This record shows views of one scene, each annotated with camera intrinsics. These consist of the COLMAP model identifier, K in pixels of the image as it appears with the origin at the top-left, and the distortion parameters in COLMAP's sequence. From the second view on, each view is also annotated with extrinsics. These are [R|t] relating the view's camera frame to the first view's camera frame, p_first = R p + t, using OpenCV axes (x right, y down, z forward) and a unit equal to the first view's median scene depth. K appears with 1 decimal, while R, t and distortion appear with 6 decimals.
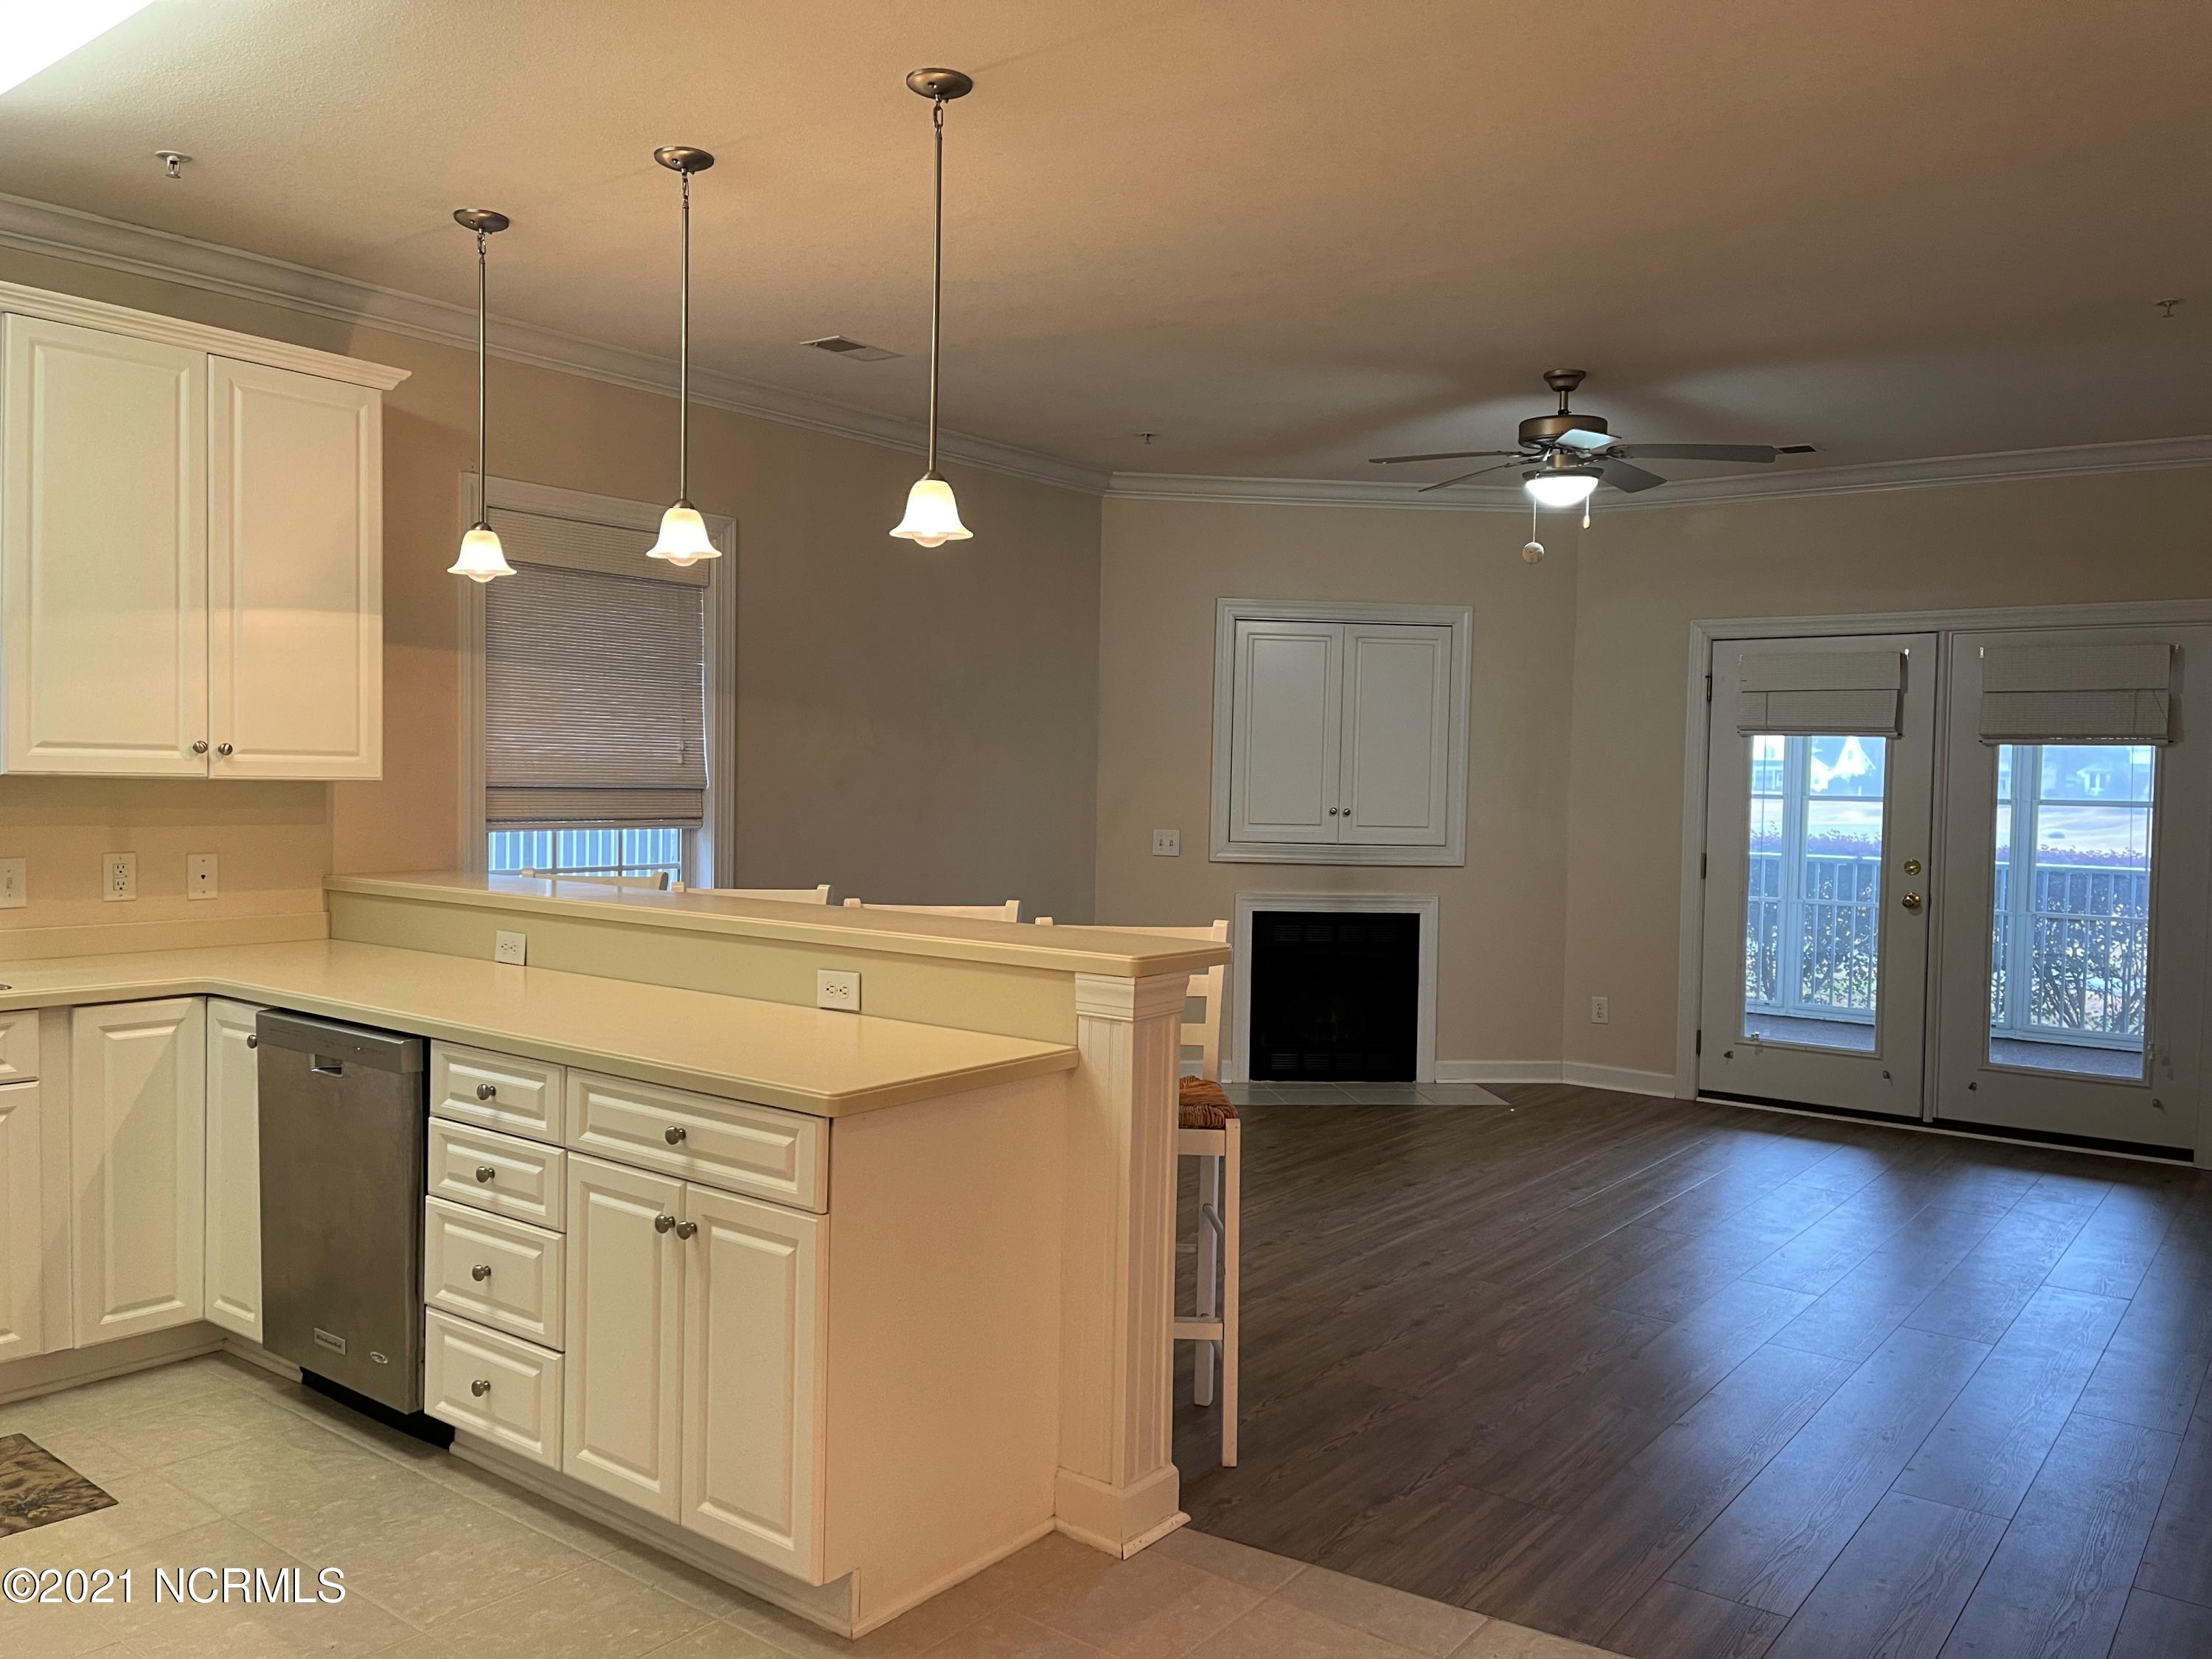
lens RADIAL K [[1729.5, 0, 1091.7], [0, 1729.5, 827.2], [0, 0, 1]] dist [0.067476, -0.084298]
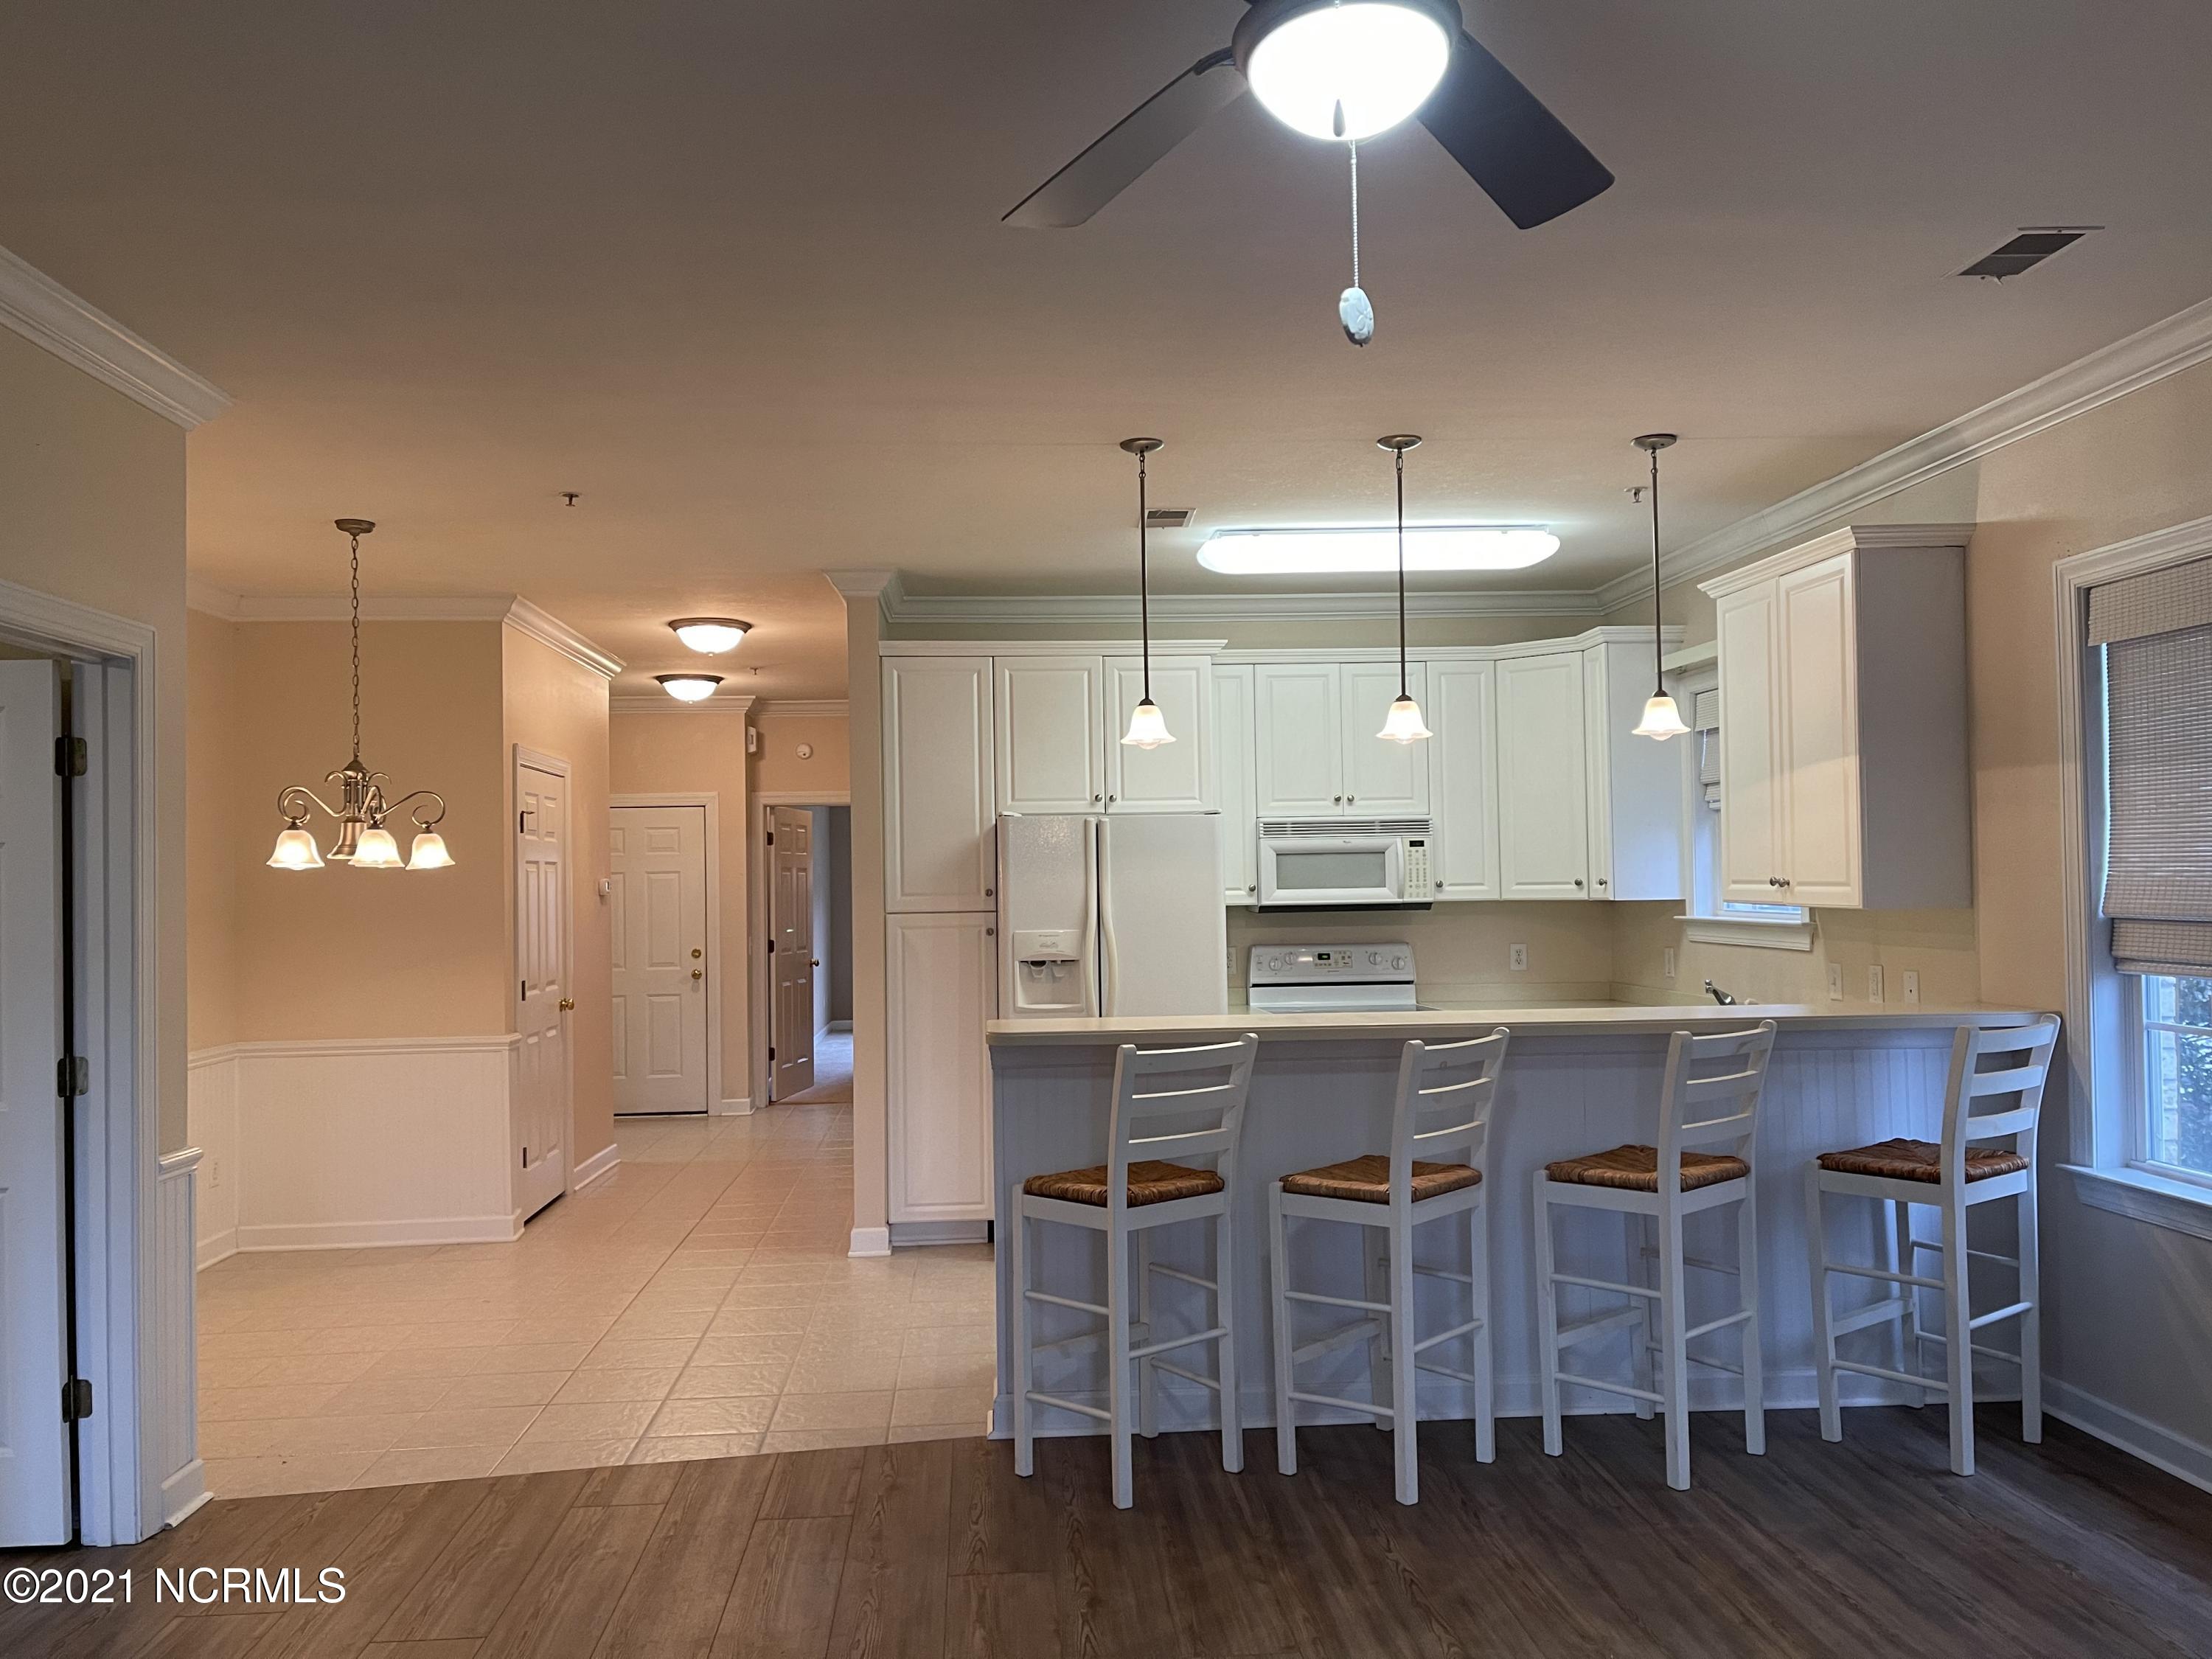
lens RADIAL K [[1729.5, 0, 1125.3], [0, 1729.5, 848.4], [0, 0, 1]] dist [0.067476, -0.084298]
pose [[-0.749627, -0.015883, -0.661669, 0.419275], [-0.015721, 0.999857, -0.006191, -0.032502], [0.661673, 0.005761, -0.749770, 0.979694]]
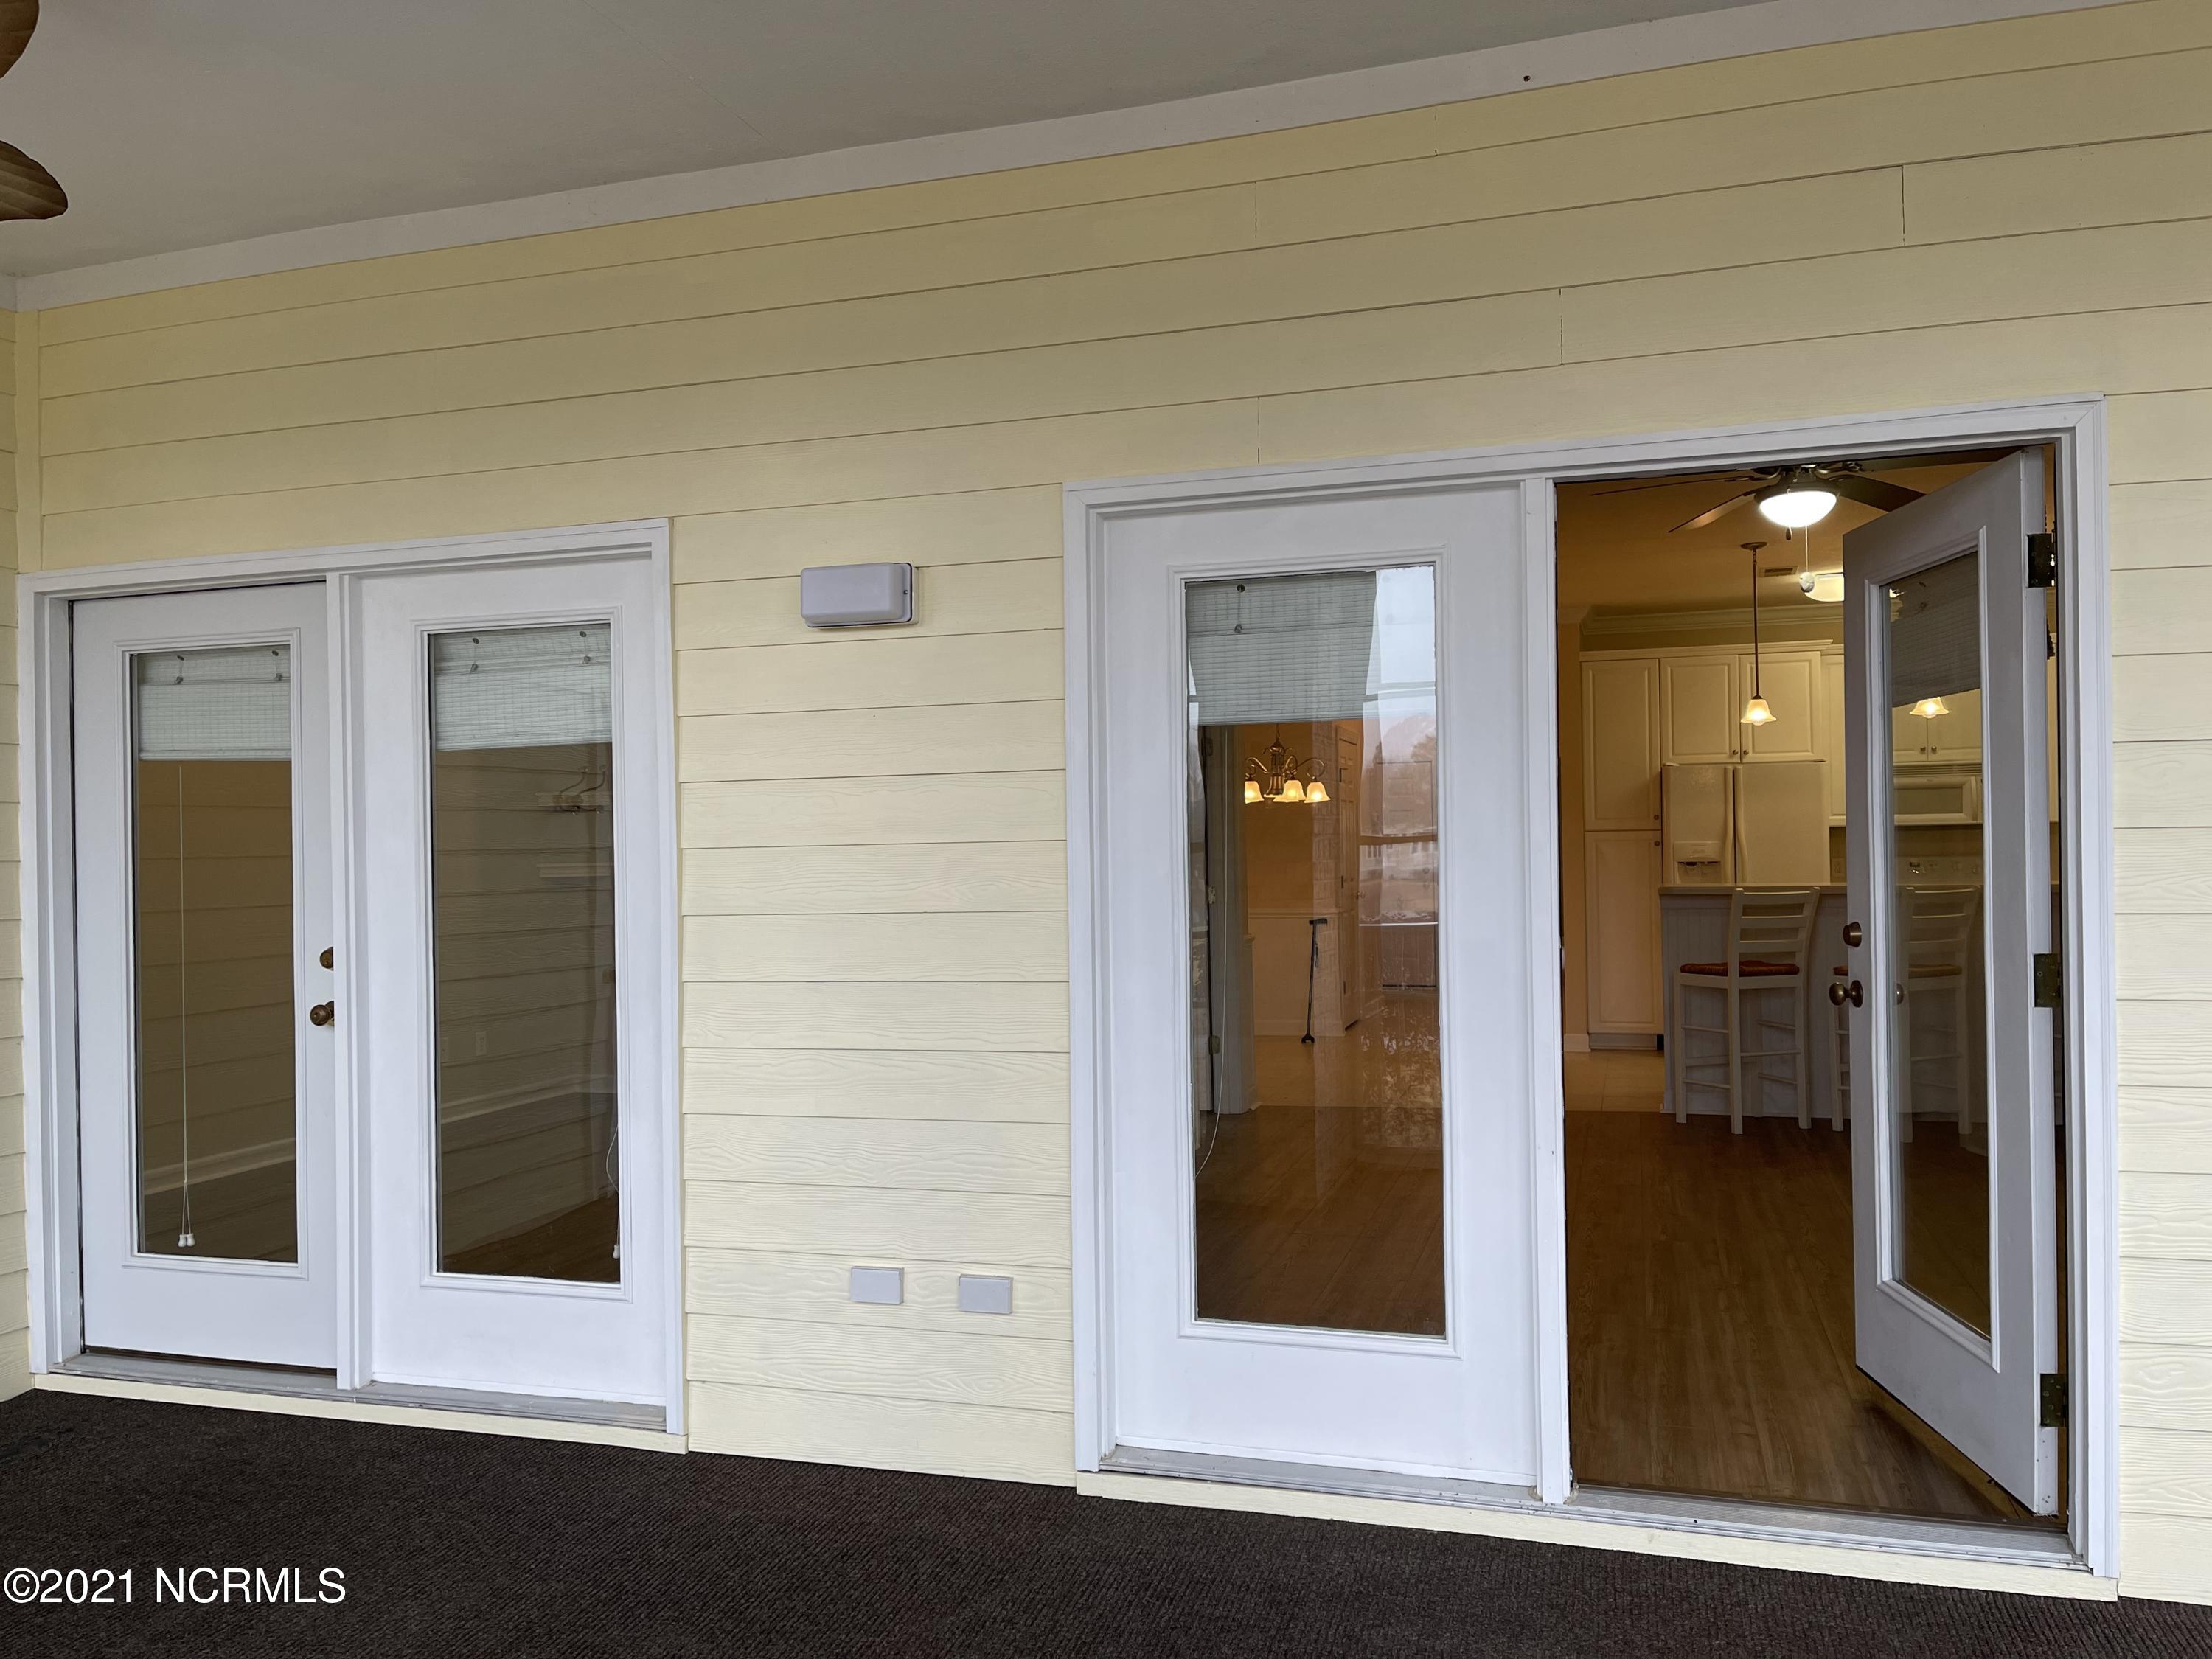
lens RADIAL K [[1729.5, 0, 1084.6], [0, 1729.5, 823.2], [0, 0, 1]] dist [0.067476, -0.084298]
pose [[-0.945520, -0.003256, -0.325547, 0.758870], [-0.008181, 0.999872, 0.013762, -0.023665], [0.325461, 0.015676, -0.945426, 1.420909]]
